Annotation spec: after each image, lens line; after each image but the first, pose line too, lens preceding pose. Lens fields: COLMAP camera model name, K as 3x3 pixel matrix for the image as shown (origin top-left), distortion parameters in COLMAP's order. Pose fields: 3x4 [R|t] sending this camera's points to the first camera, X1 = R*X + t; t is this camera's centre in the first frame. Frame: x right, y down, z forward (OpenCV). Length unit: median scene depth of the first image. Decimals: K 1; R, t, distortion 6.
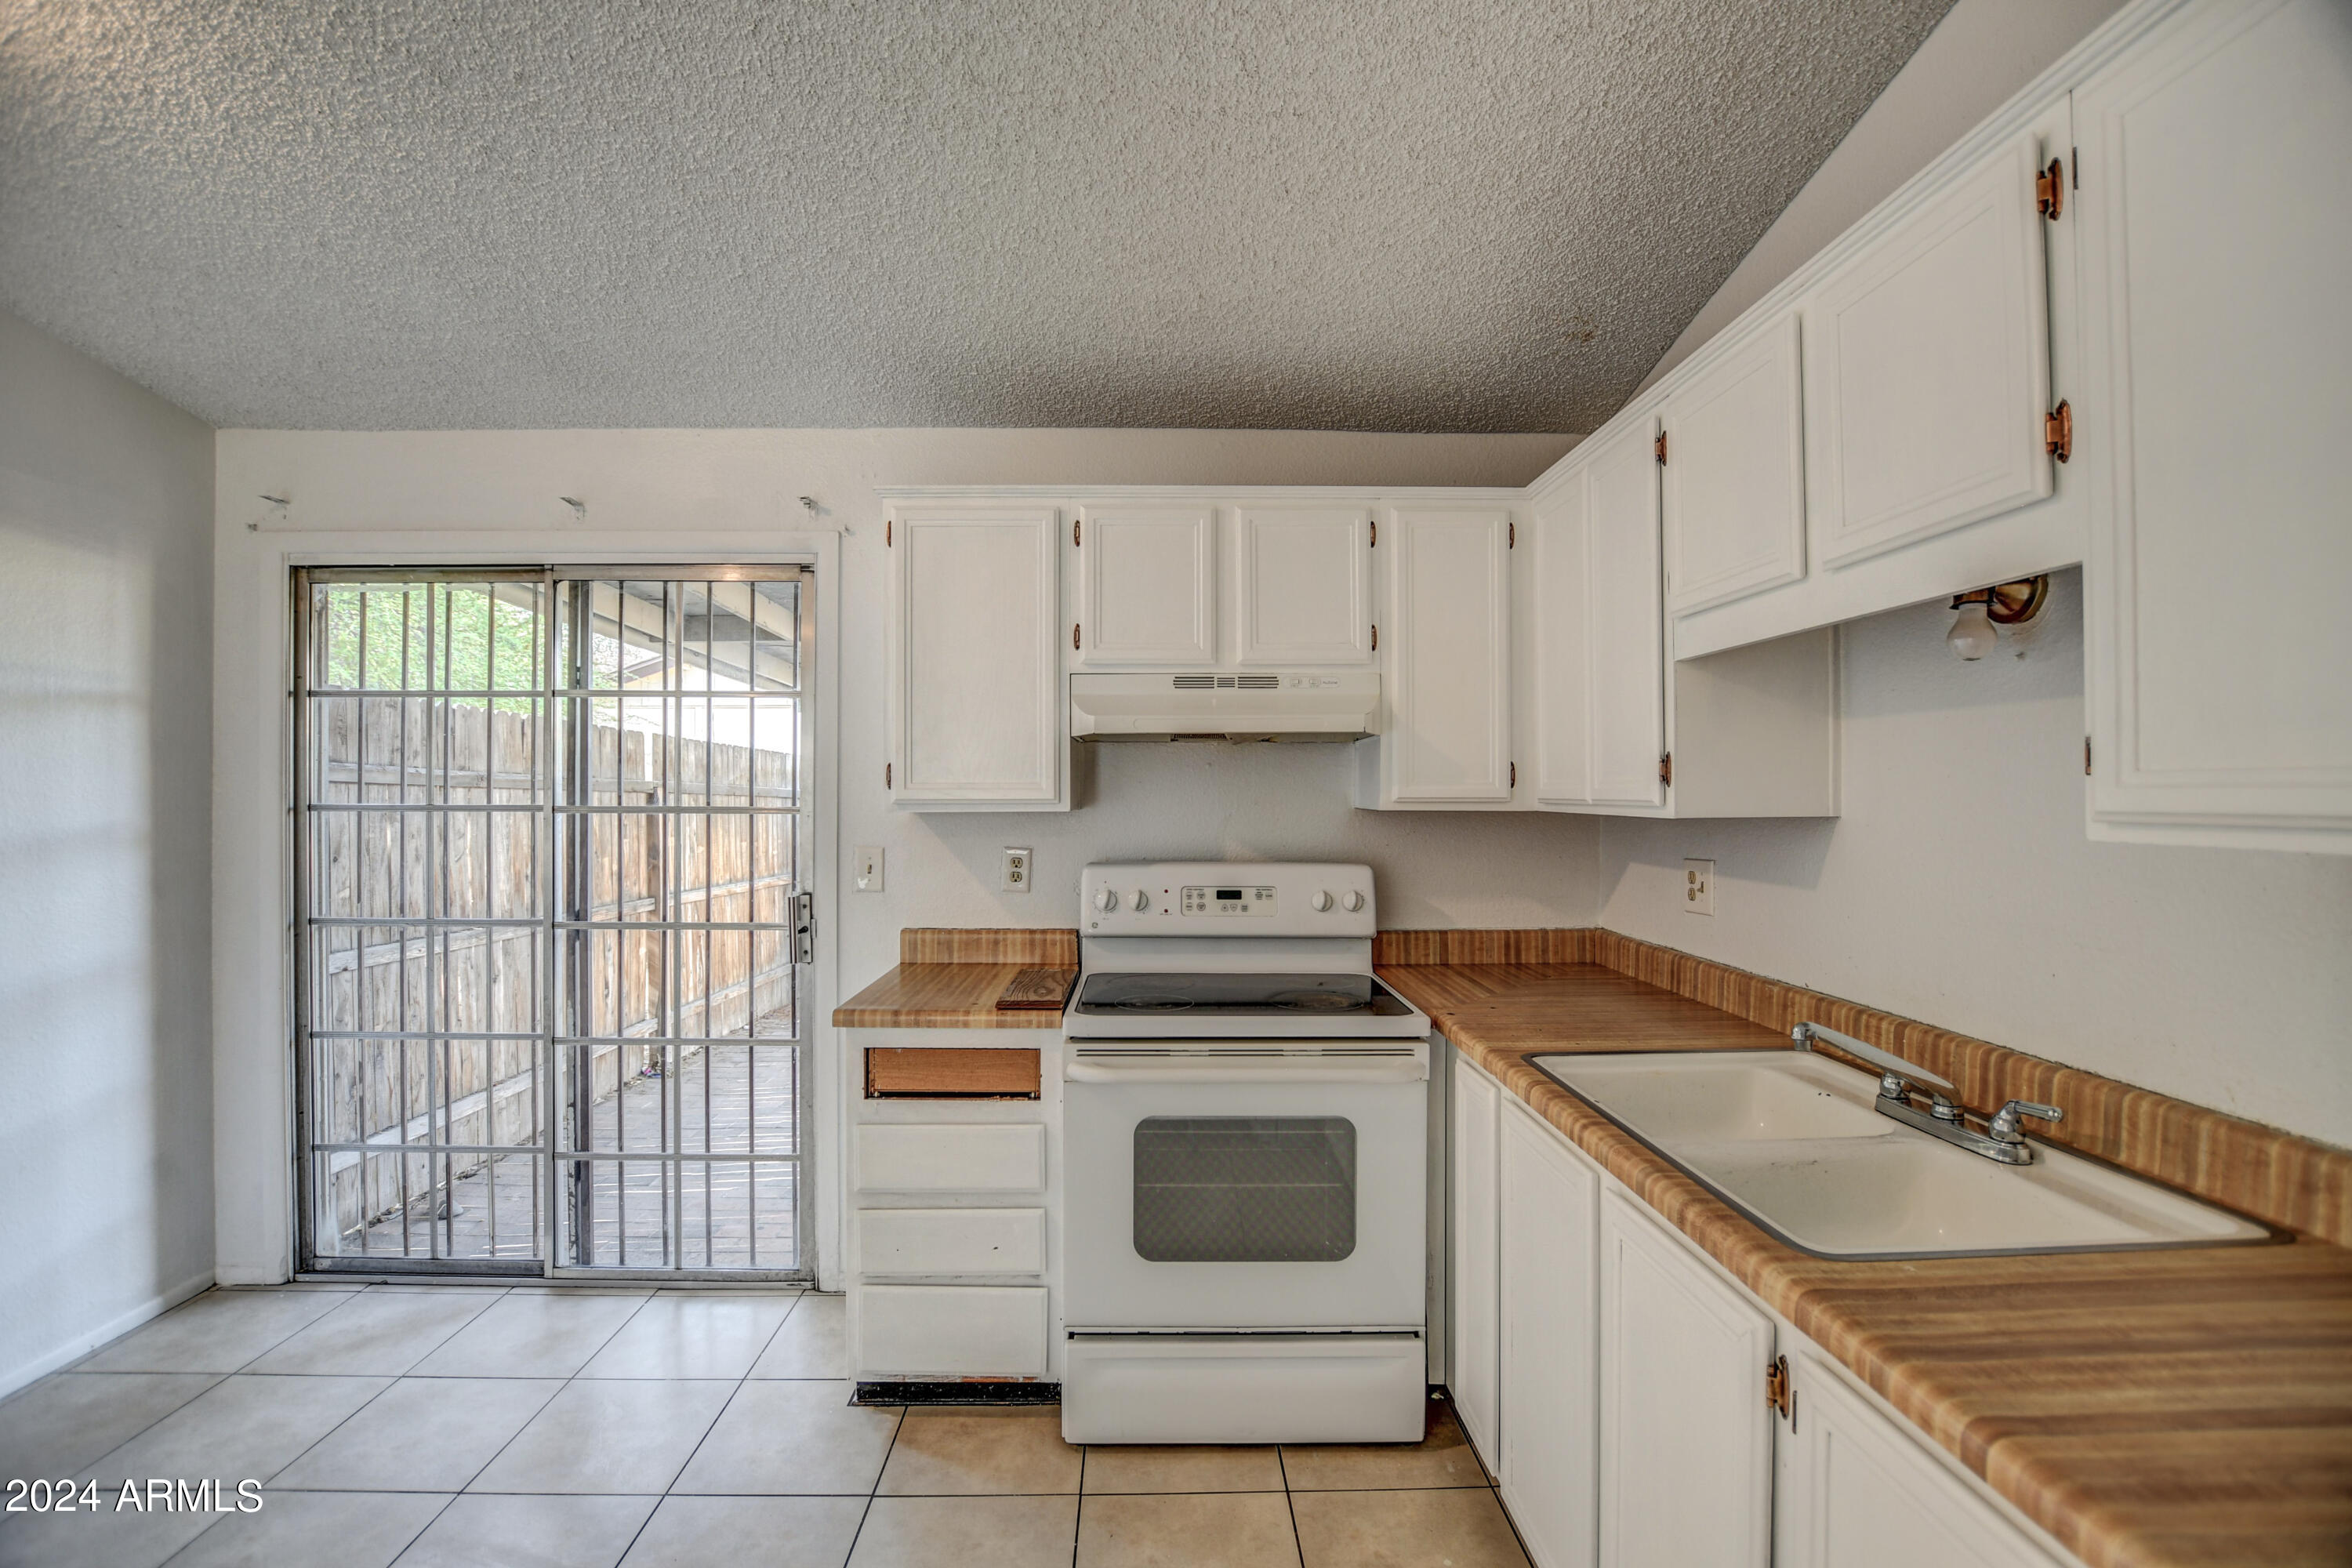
lens RADIAL K [[1055.2, 0, 1168.1], [0, 1055.2, 786.6], [0, 0, 1]] dist [-0.034230, 0.003404]
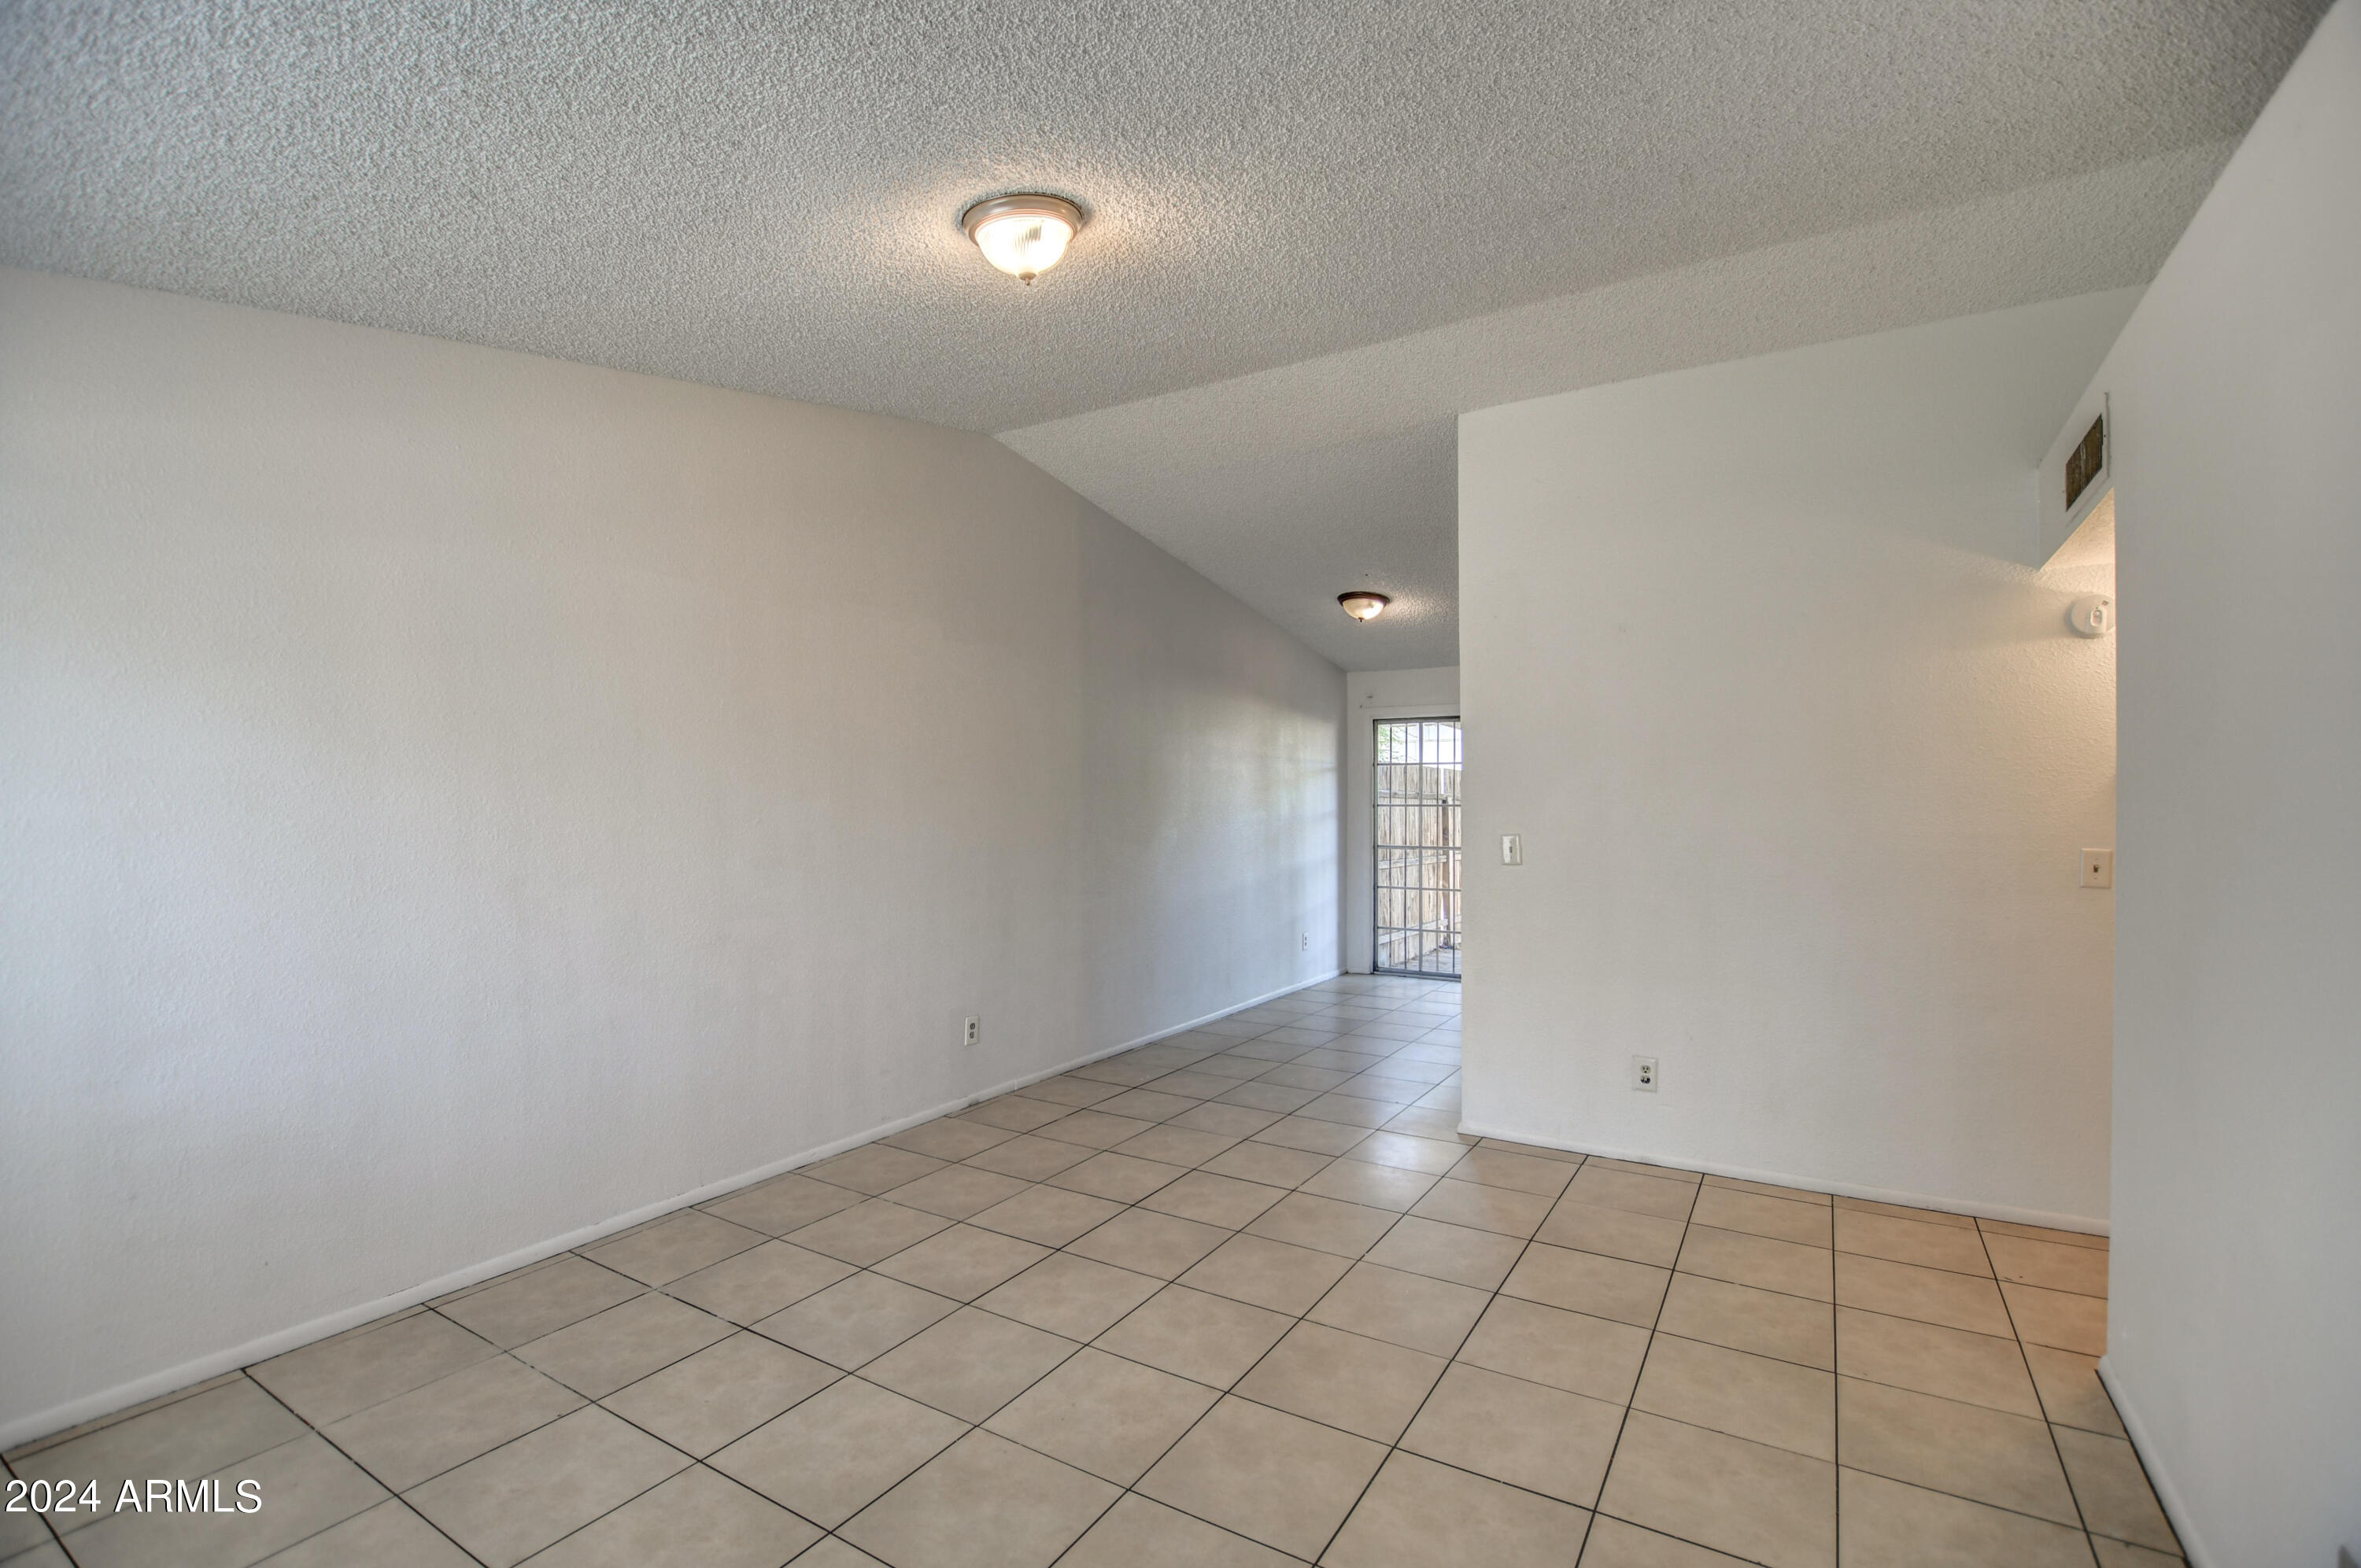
lens RADIAL K [[1059.0, 0, 1169.6], [0, 1059.0, 805.5], [0, 0, 1]] dist [-0.034230, 0.003404]
pose [[0.846455, -0.001559, -0.532459, 0.248527], [0.008473, 0.999909, 0.010542, -0.016039], [0.532393, -0.013435, 0.846390, -1.940459]]
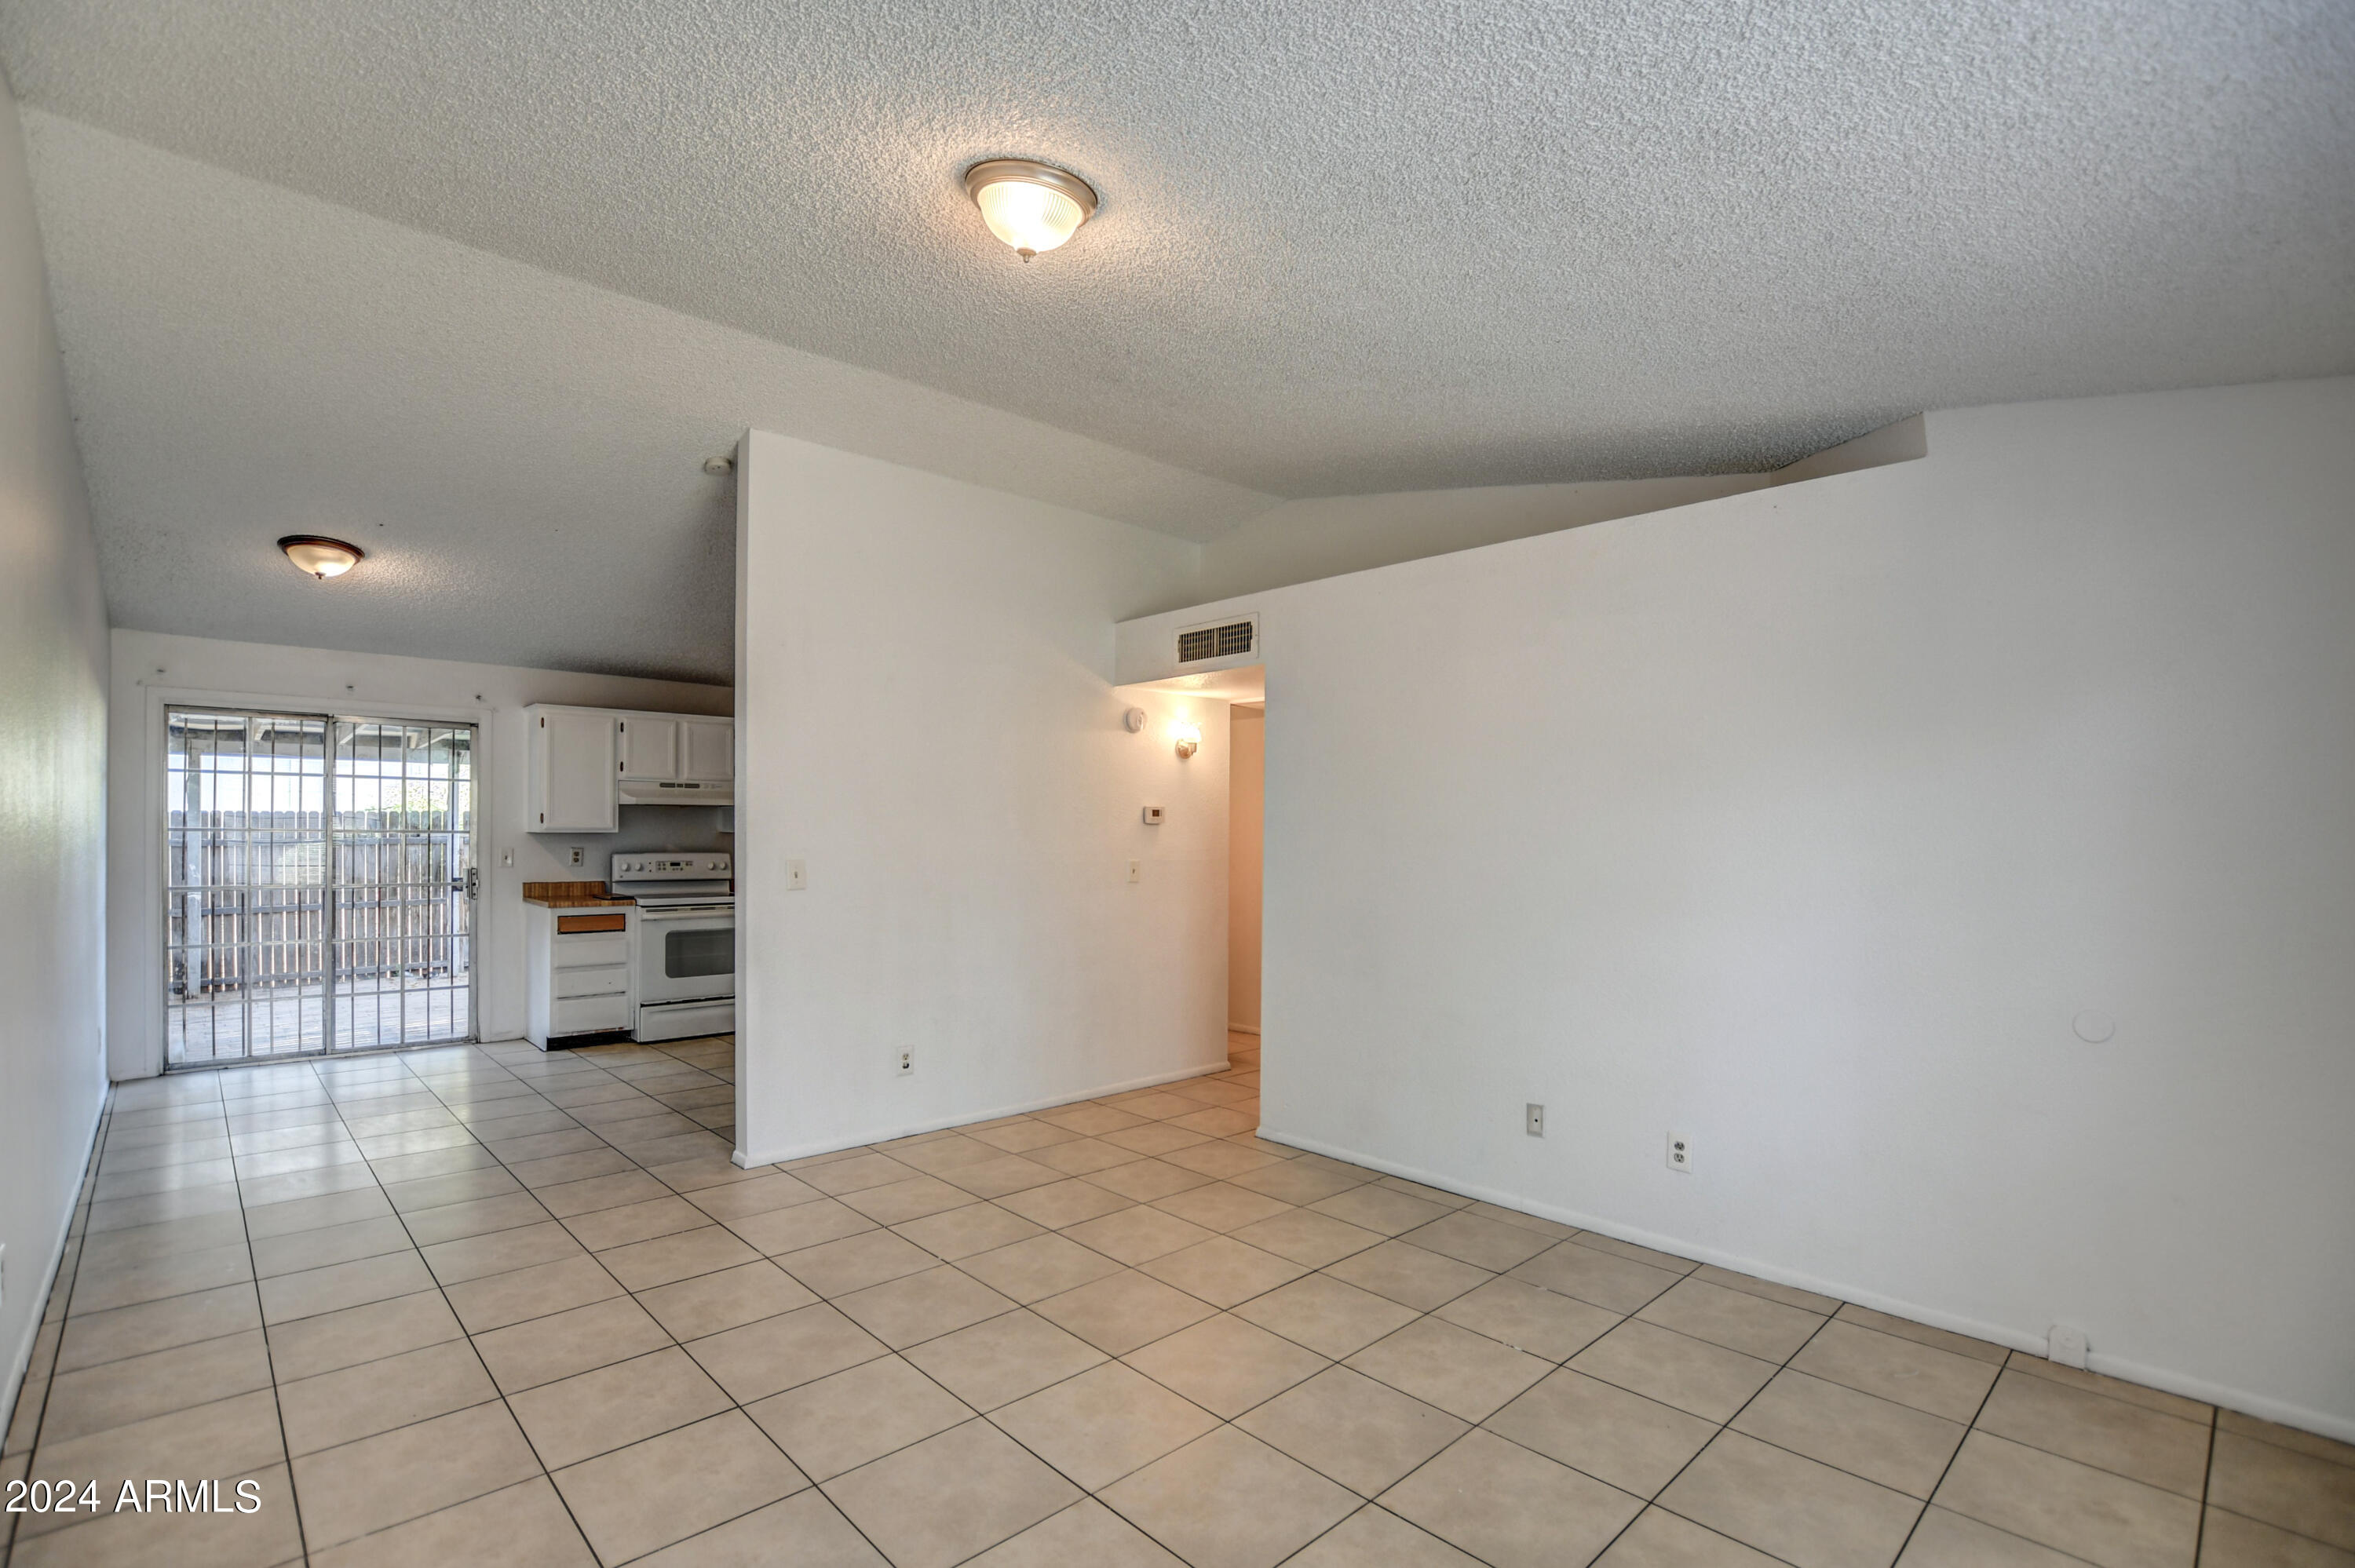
lens RADIAL K [[1056.4, 0, 1211.4], [0, 1056.4, 833.1], [0, 0, 1]] dist [-0.034230, 0.003404]
pose [[0.715751, 0.003848, 0.698345, -0.862968], [-0.011764, 0.999909, 0.006547, -0.010162], [-0.698257, -0.012902, 0.715731, -1.932132]]
